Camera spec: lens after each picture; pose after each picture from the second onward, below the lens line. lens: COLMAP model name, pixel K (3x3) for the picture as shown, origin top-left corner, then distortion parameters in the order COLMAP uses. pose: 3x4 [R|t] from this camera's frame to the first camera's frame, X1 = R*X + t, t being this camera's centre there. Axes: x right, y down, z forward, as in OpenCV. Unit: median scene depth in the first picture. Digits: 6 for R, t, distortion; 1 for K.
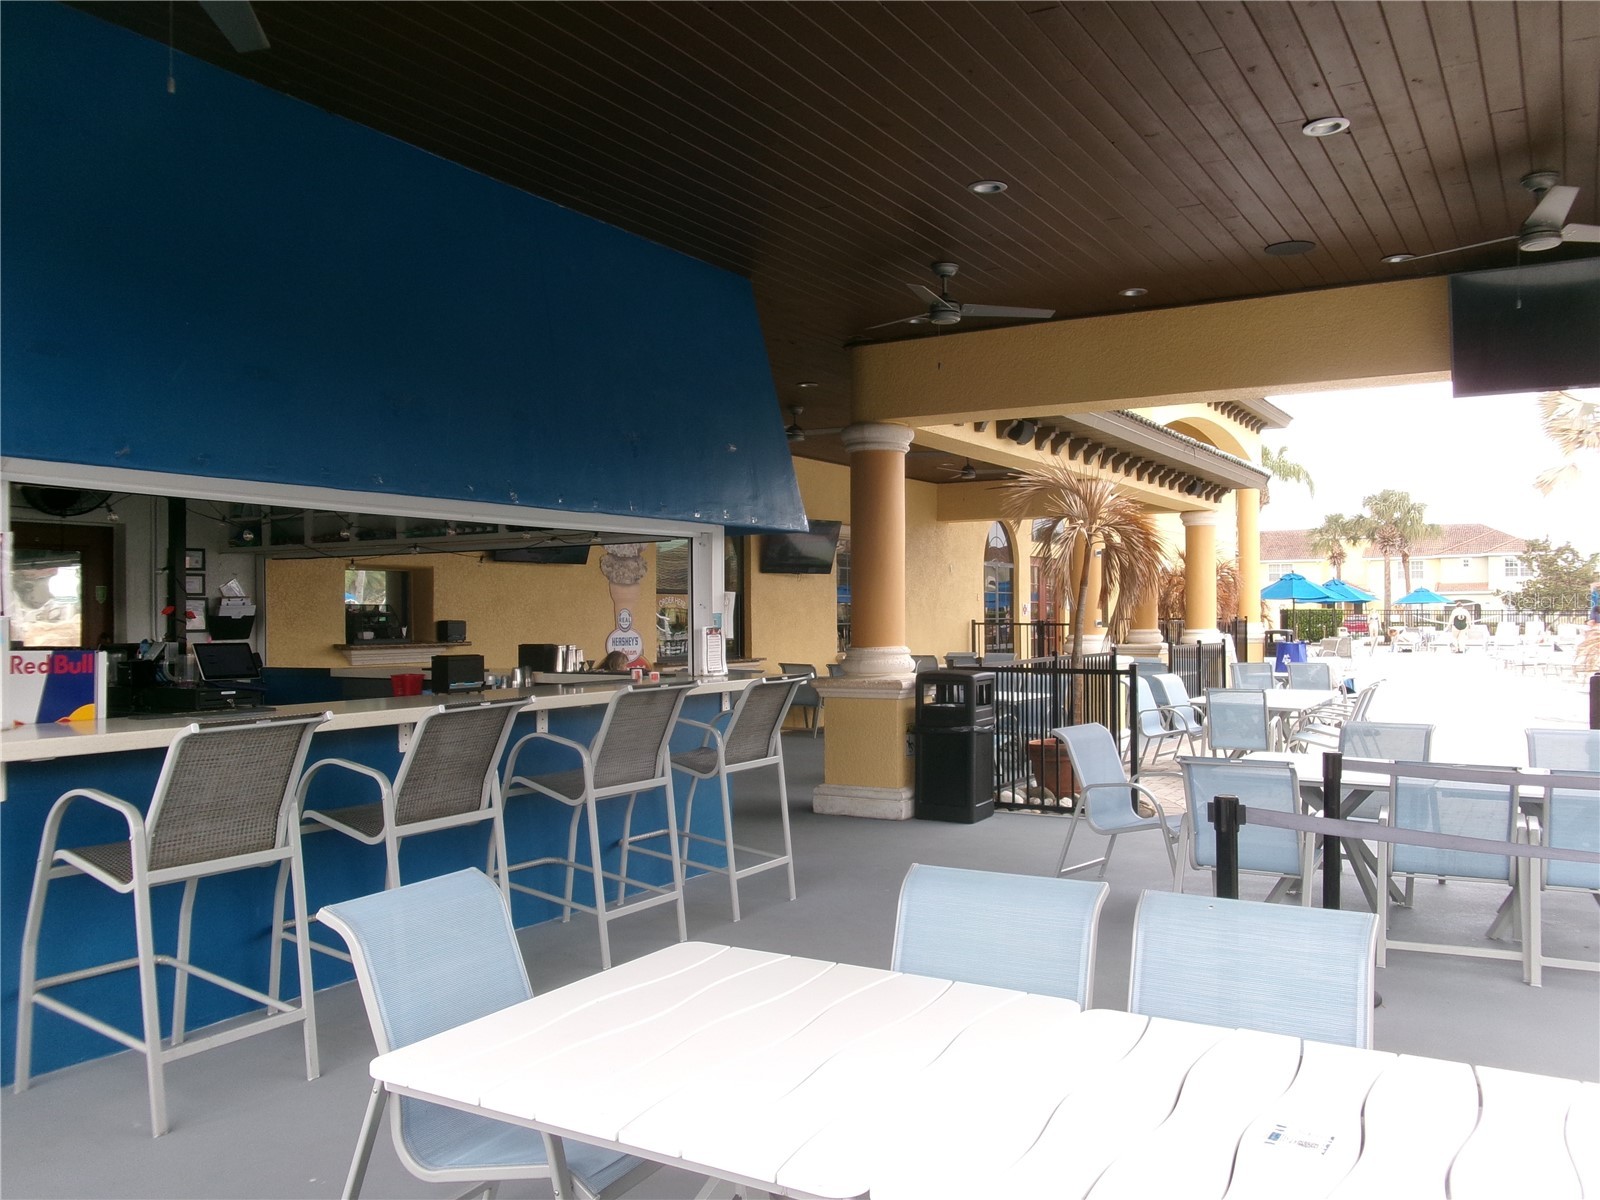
lens RADIAL K [[1330.1, 0, 799.4], [0, 1330.1, 615.8], [0, 0, 1]] dist [0.001699, -0.007056]
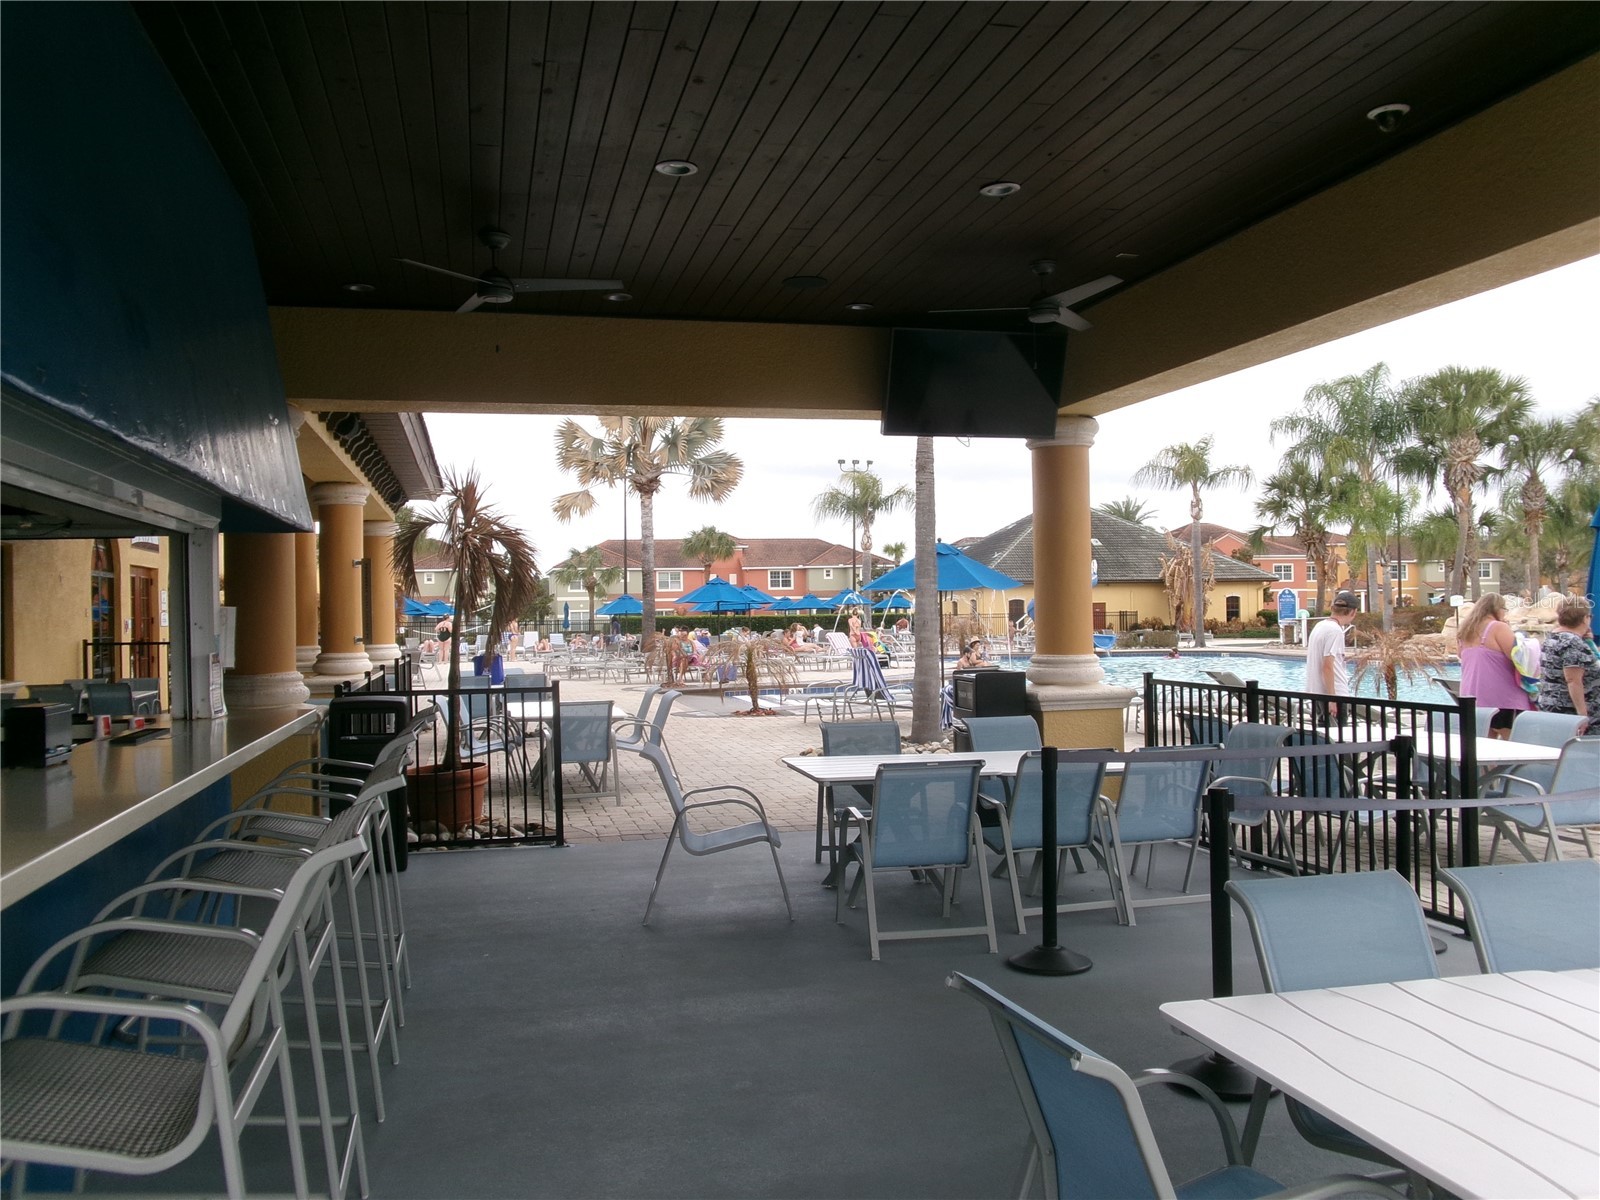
lens RADIAL K [[1330.1, 0, 812.2], [0, 1330.1, 594.1], [0, 0, 1]] dist [0.001699, -0.007056]
pose [[0.714994, 0.003025, 0.699124, -0.270345], [0.015772, 0.999666, -0.020455, -0.003104], [-0.698953, 0.025651, 0.714708, 0.171102]]
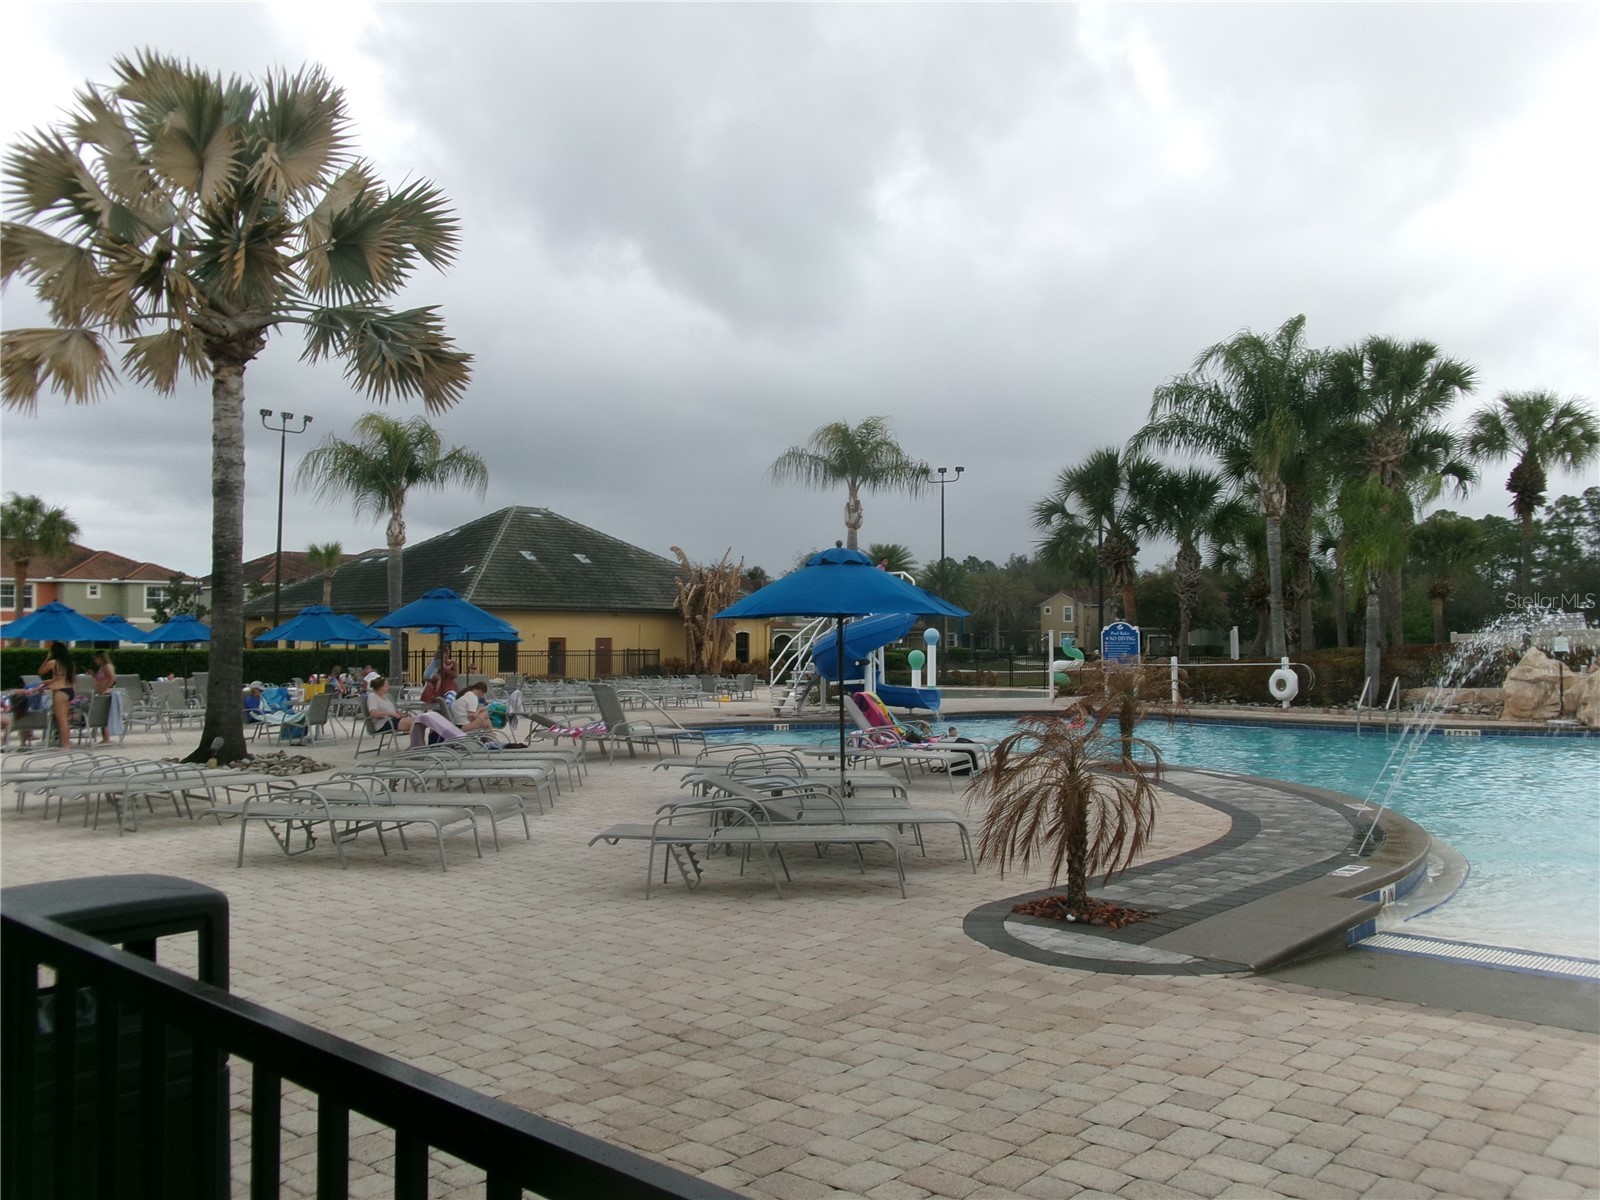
lens RADIAL K [[1330.1, 0, 790.8], [0, 1330.1, 605.8], [0, 0, 1]] dist [0.001699, -0.007056]
pose [[0.204064, 0.031857, 0.978439, 0.285329], [0.004808, 0.999426, -0.033543, -0.015561], [-0.978946, 0.011550, 0.203794, 1.461729]]
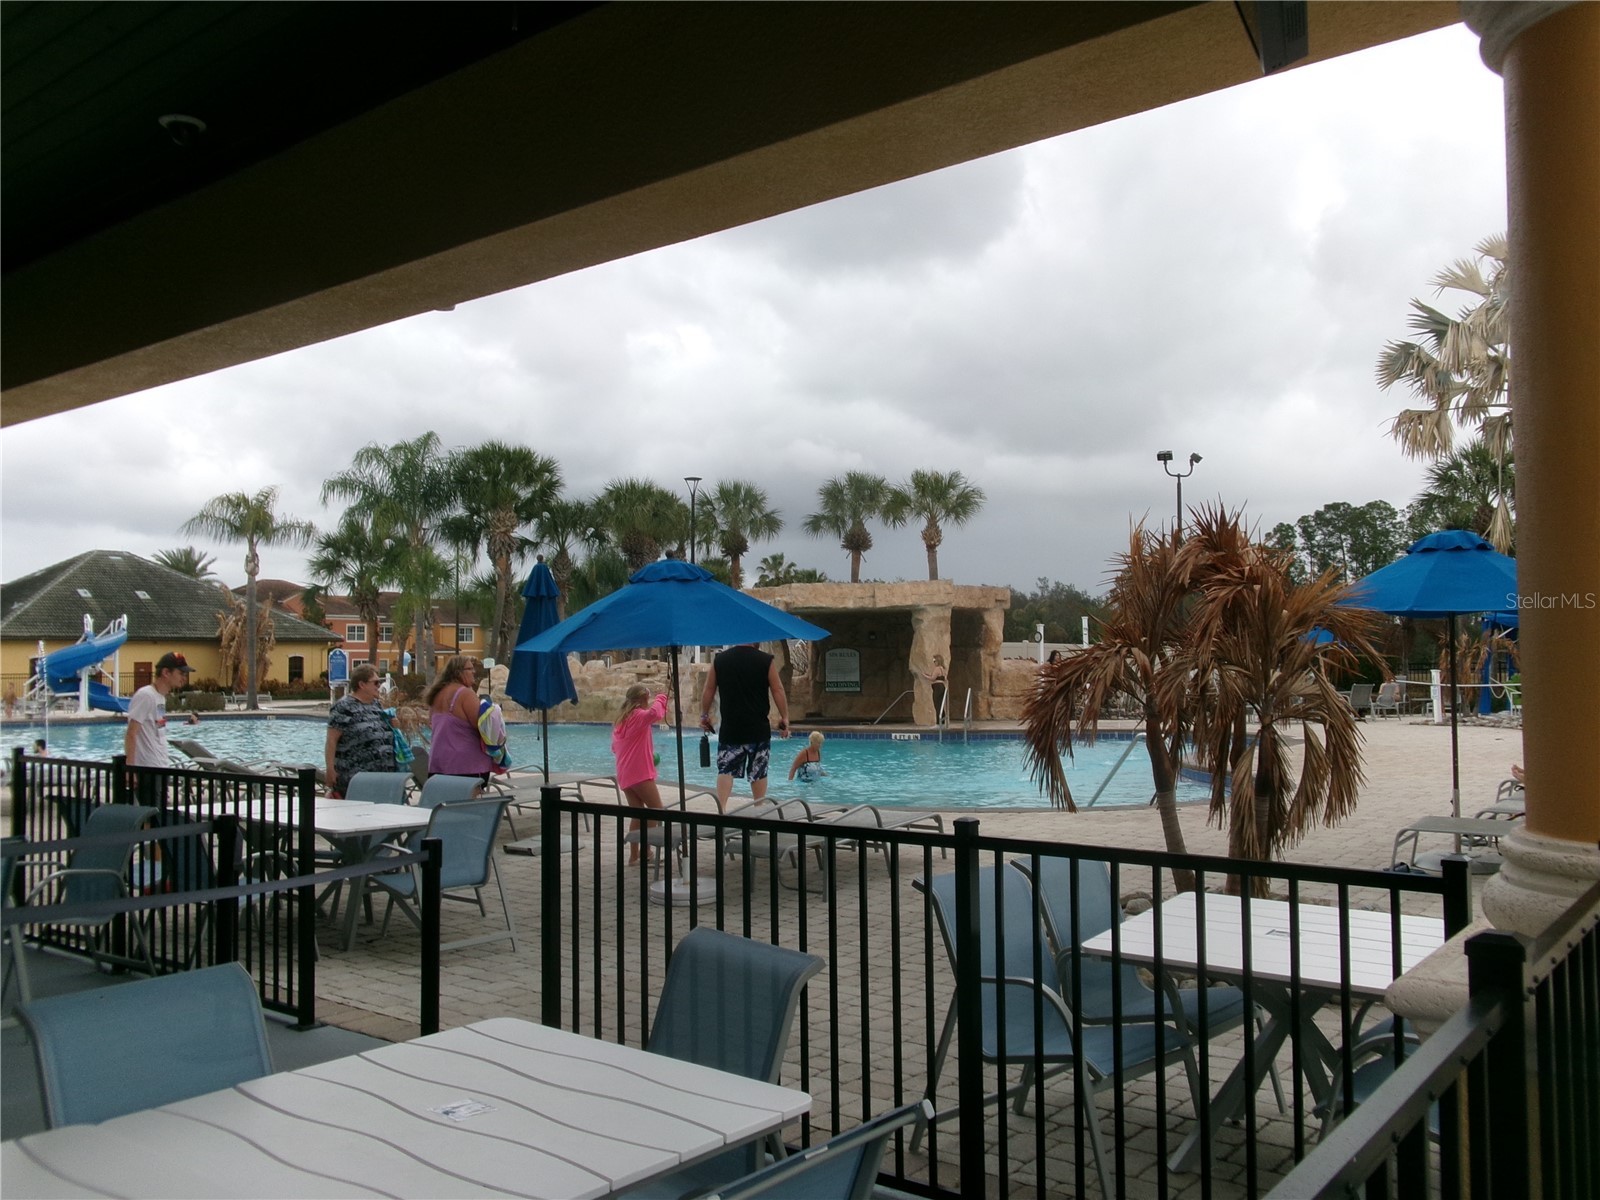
lens RADIAL K [[1330.1, 0, 809.2], [0, 1330.1, 597.0], [0, 0, 1]] dist [0.001699, -0.007056]
pose [[0.137696, 0.051194, 0.989151, -0.206677], [0.013436, 0.998475, -0.053547, -0.003701], [-0.990383, 0.020663, 0.136798, 0.126404]]
